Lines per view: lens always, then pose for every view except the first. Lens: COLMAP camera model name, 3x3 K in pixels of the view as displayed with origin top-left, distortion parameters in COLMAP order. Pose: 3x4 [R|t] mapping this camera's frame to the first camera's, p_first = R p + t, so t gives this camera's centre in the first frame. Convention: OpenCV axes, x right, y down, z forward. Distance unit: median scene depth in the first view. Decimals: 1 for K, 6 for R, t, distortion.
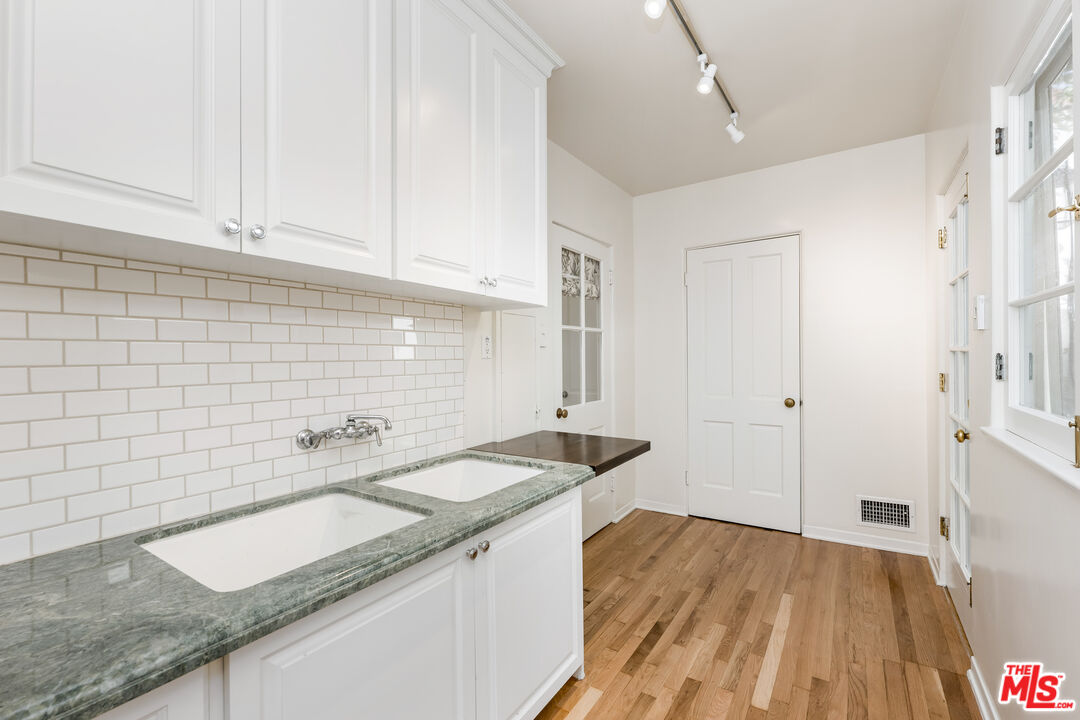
lens RADIAL K [[469.3, 0, 538.3], [0, 469.3, 357.8], [0, 0, 1]] dist [0.005278, 0.000089]
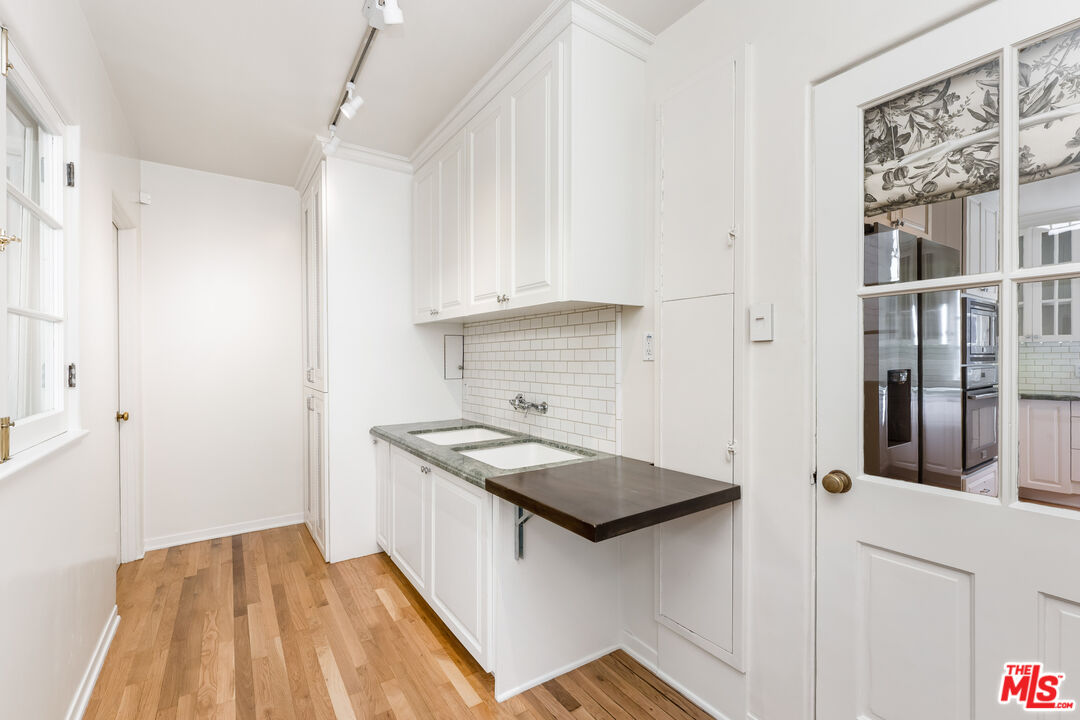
lens RADIAL K [[469.3, 0, 545.0], [0, 469.3, 355.8], [0, 0, 1]] dist [0.005278, 0.000089]
pose [[-0.364582, 0.007105, -0.931144, 0.951184], [0.007960, 0.999958, 0.004513, -0.015624], [0.931137, -0.005766, -0.364624, 1.463290]]
